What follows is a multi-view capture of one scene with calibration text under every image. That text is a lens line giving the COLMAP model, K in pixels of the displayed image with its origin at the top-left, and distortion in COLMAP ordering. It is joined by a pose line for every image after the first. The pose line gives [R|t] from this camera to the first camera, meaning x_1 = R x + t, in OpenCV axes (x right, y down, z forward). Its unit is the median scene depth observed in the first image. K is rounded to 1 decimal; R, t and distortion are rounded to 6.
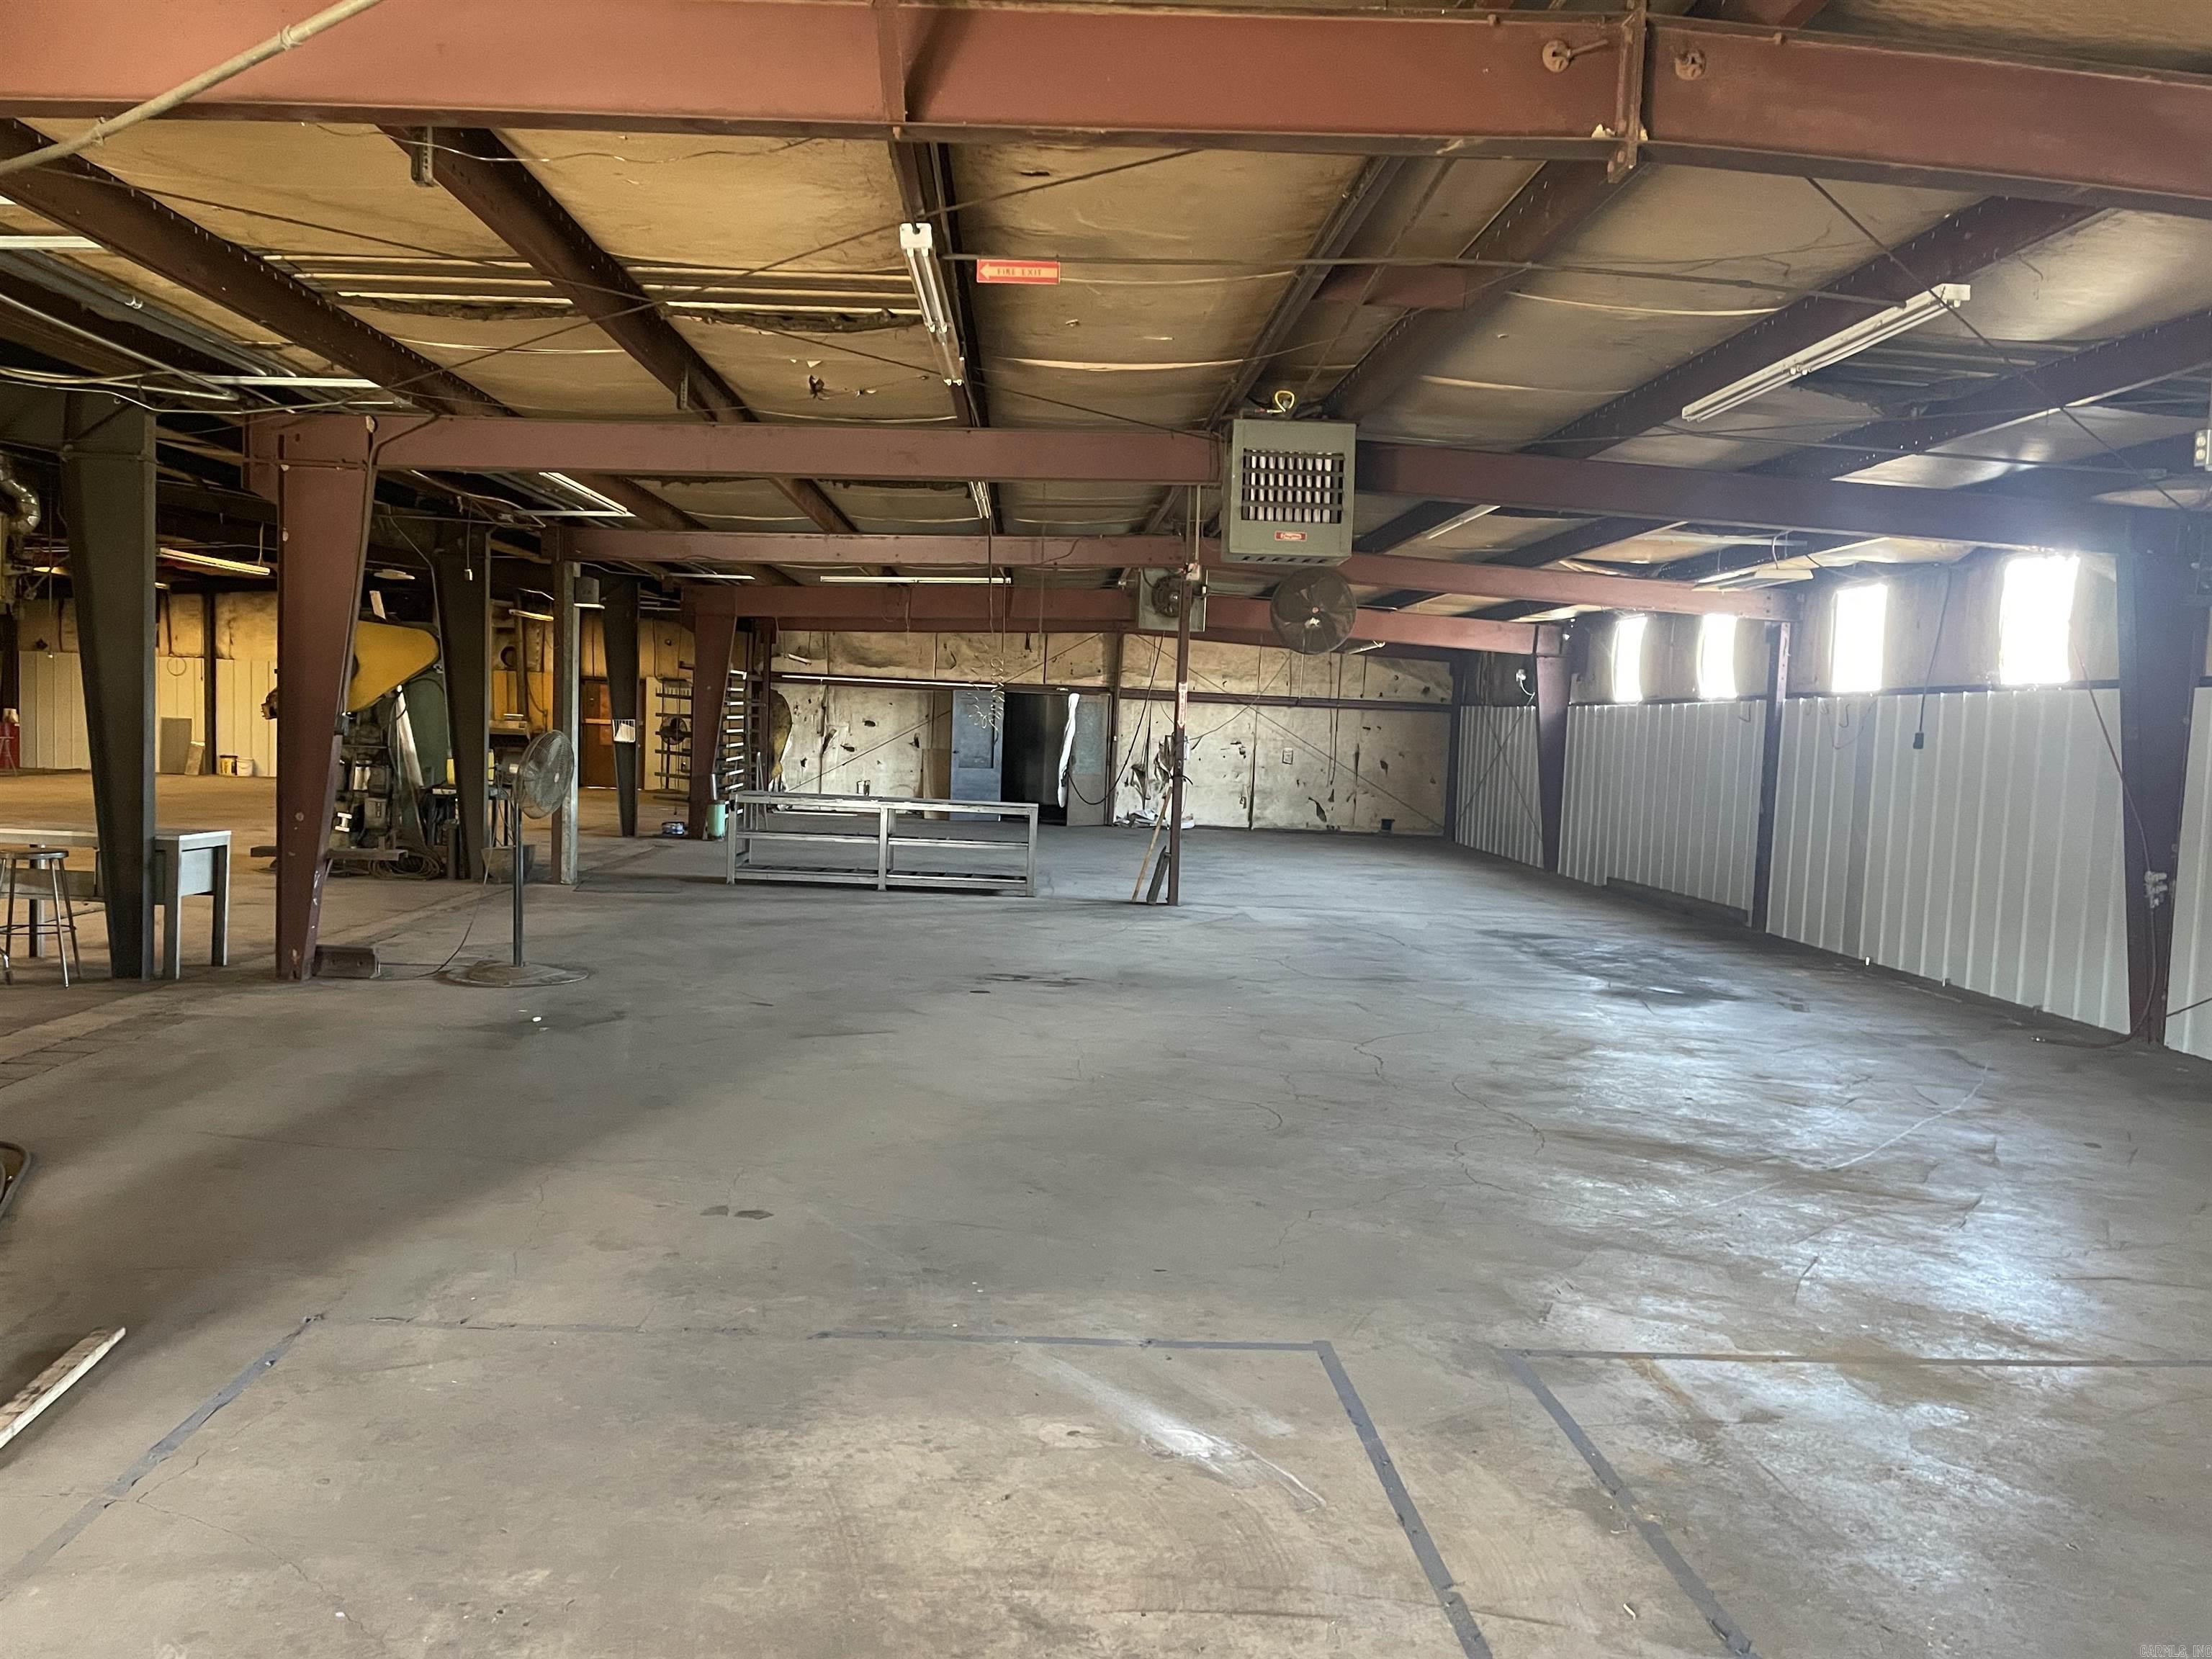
lens RADIAL K [[1677.6, 0, 1112.6], [0, 1677.6, 813.2], [0, 0, 1]] dist [0.102042, -0.132816]
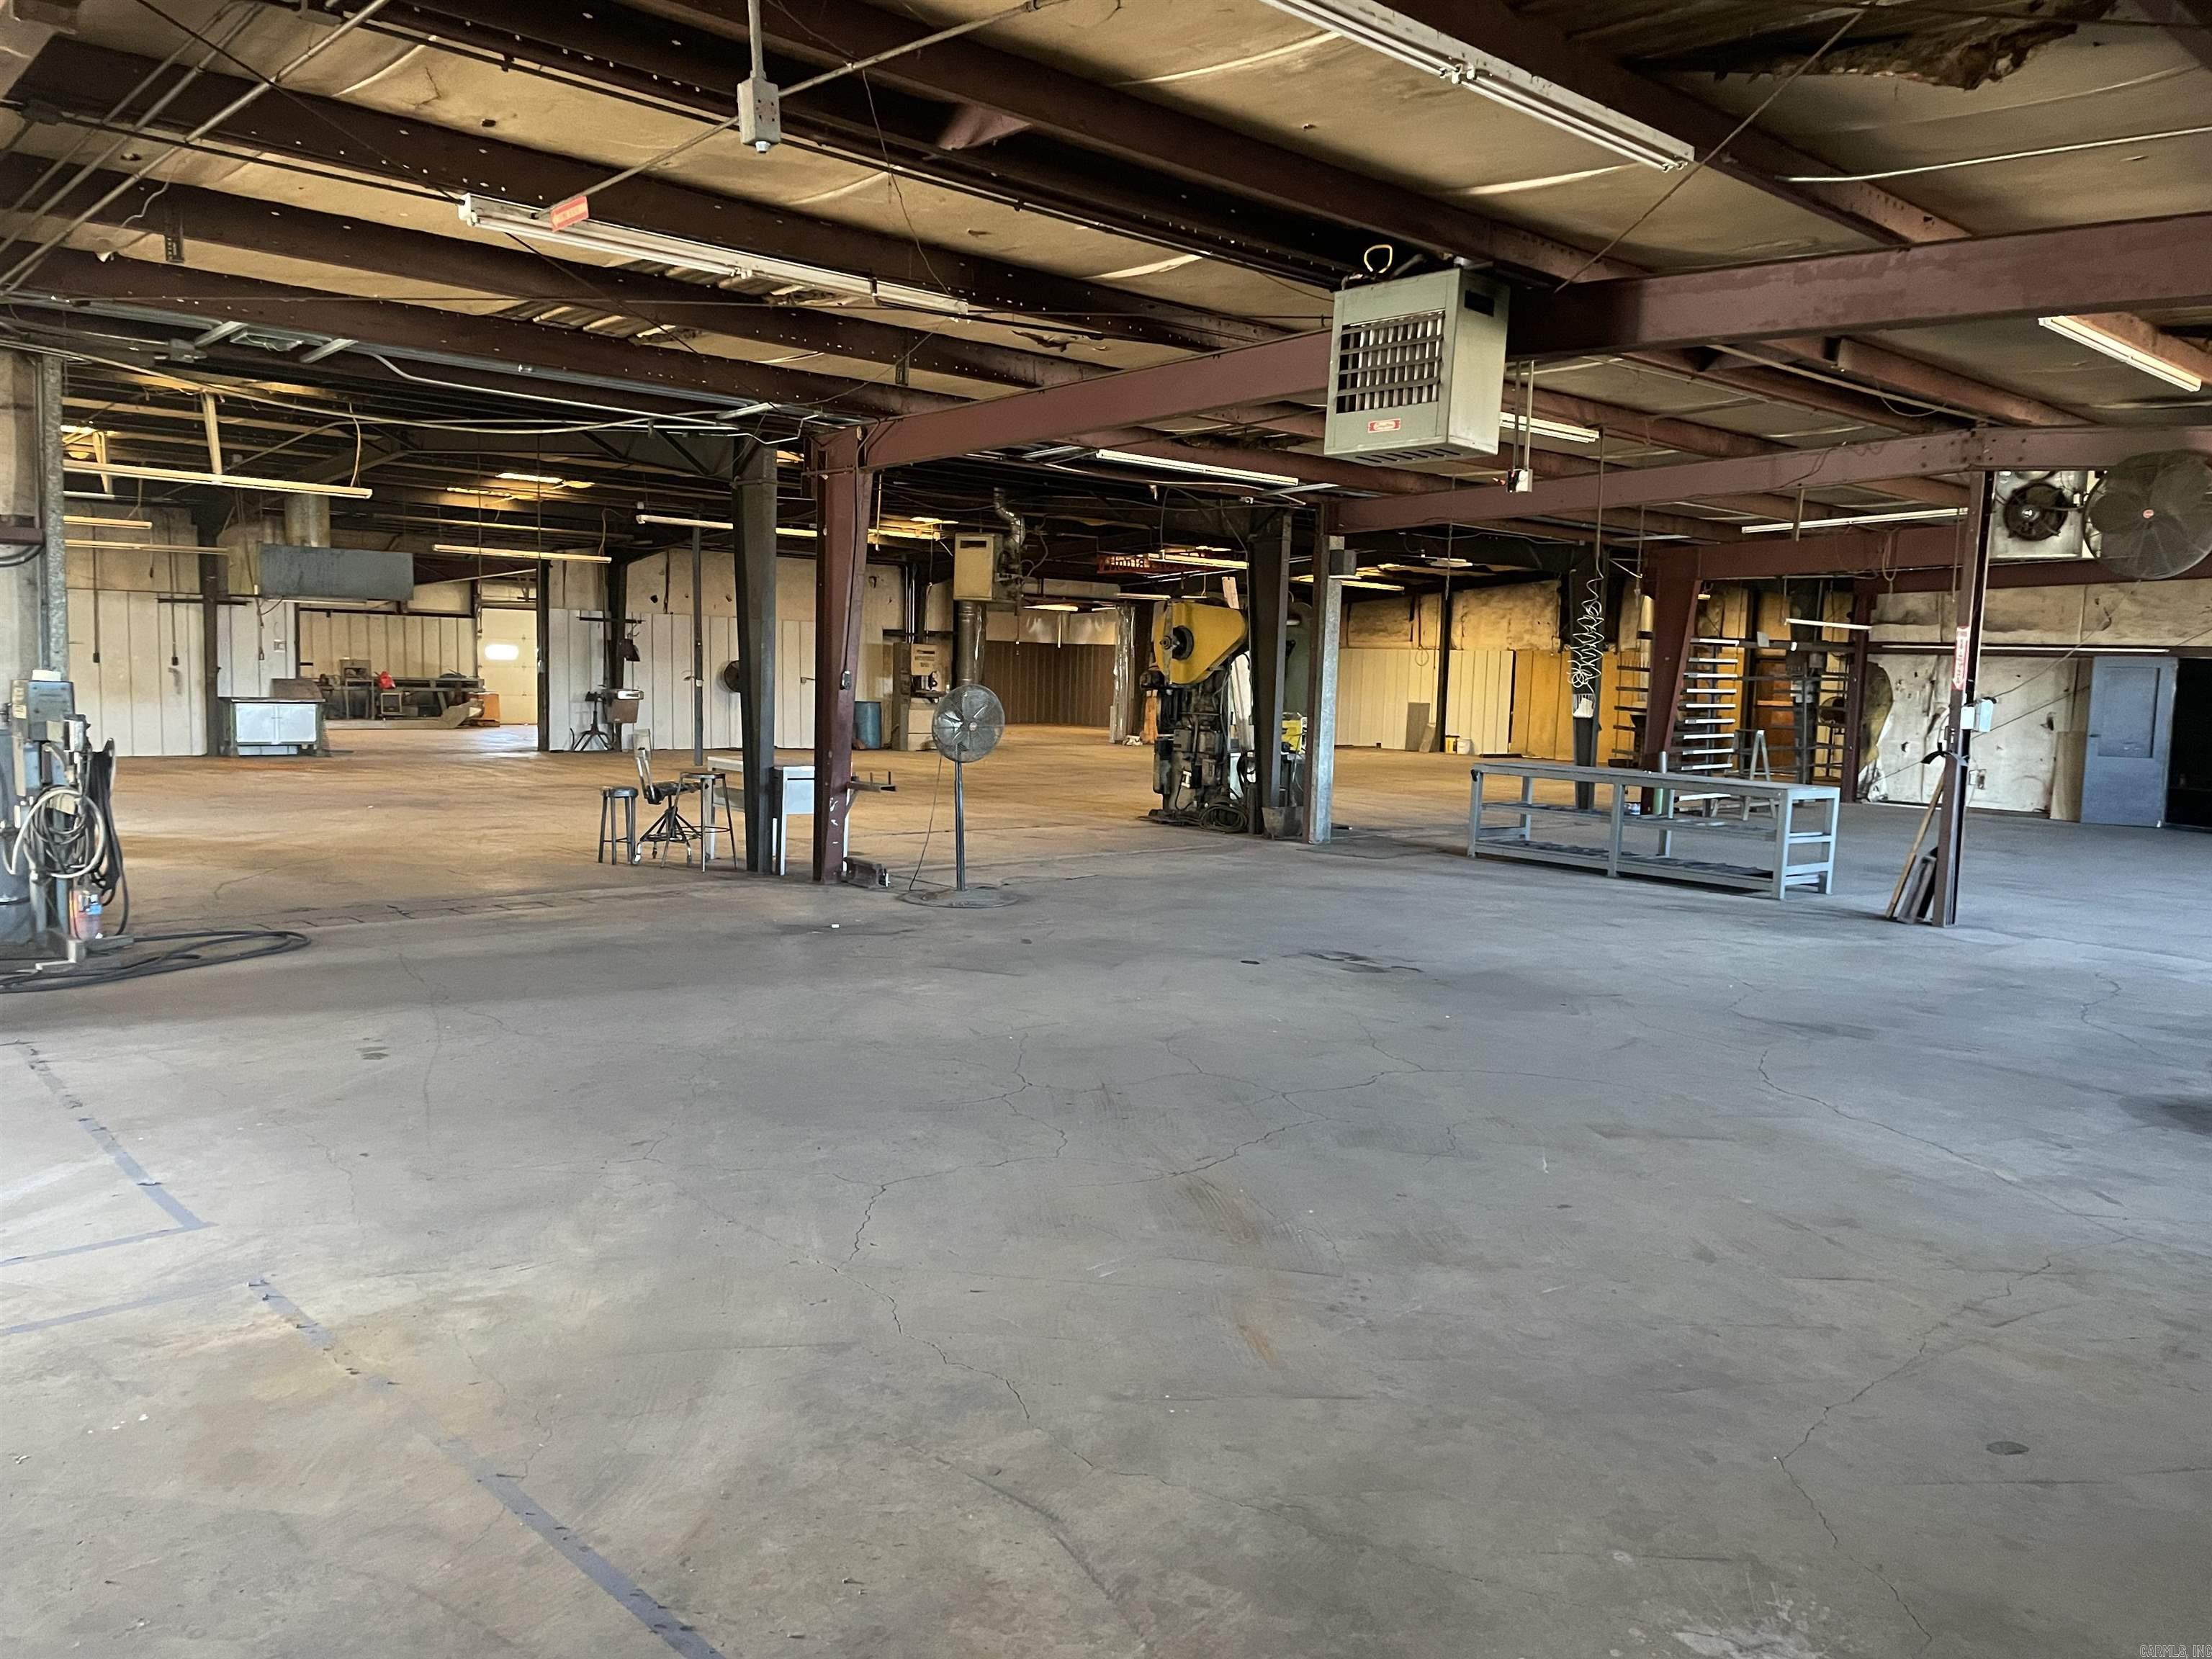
lens RADIAL K [[1677.6, 0, 1112.6], [0, 1677.6, 813.2], [0, 0, 1]] dist [0.102042, -0.132816]
pose [[0.635634, 0.047951, -0.770500, 0.234063], [-0.047102, 0.998619, 0.023290, 0.002592], [0.770553, 0.021488, 0.637014, 0.140761]]
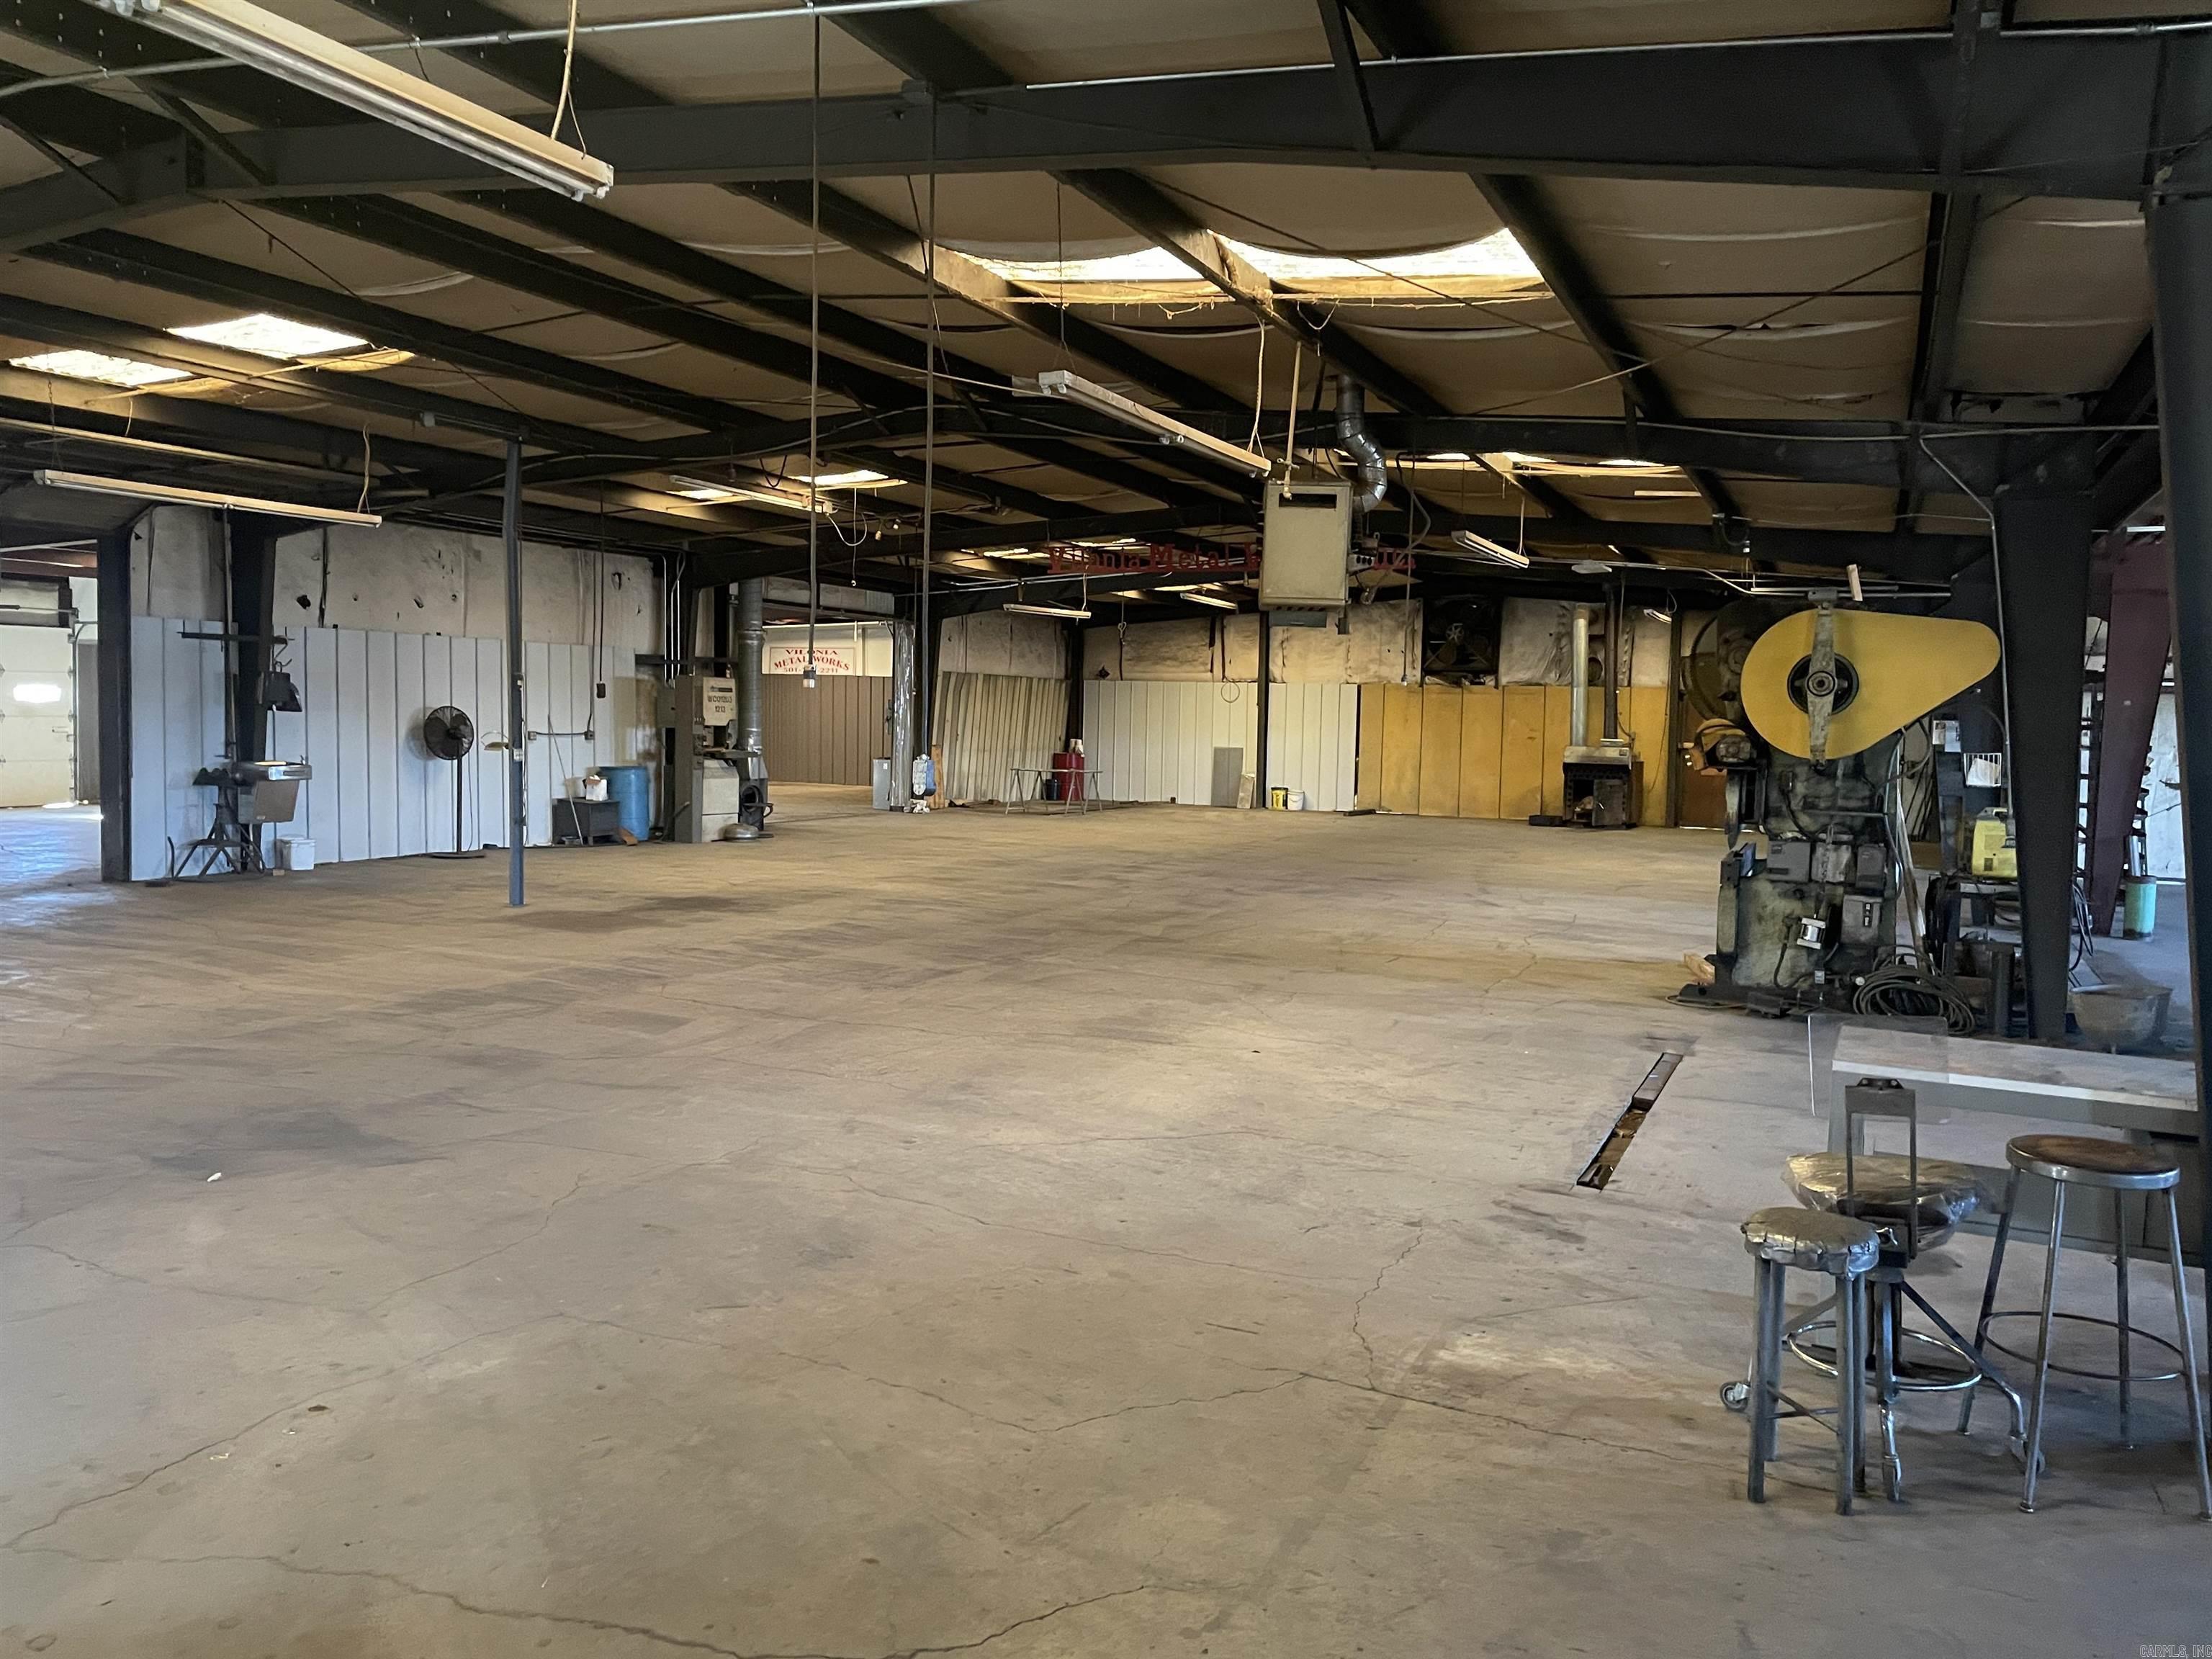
lens RADIAL K [[1677.6, 0, 1112.6], [0, 1677.6, 813.2], [0, 0, 1]] dist [0.102042, -0.132816]
pose [[0.886339, 0.009873, -0.462932, -0.210853], [-0.013238, 0.999904, -0.004019, -0.017938], [0.462848, 0.009690, 0.886385, 0.184315]]
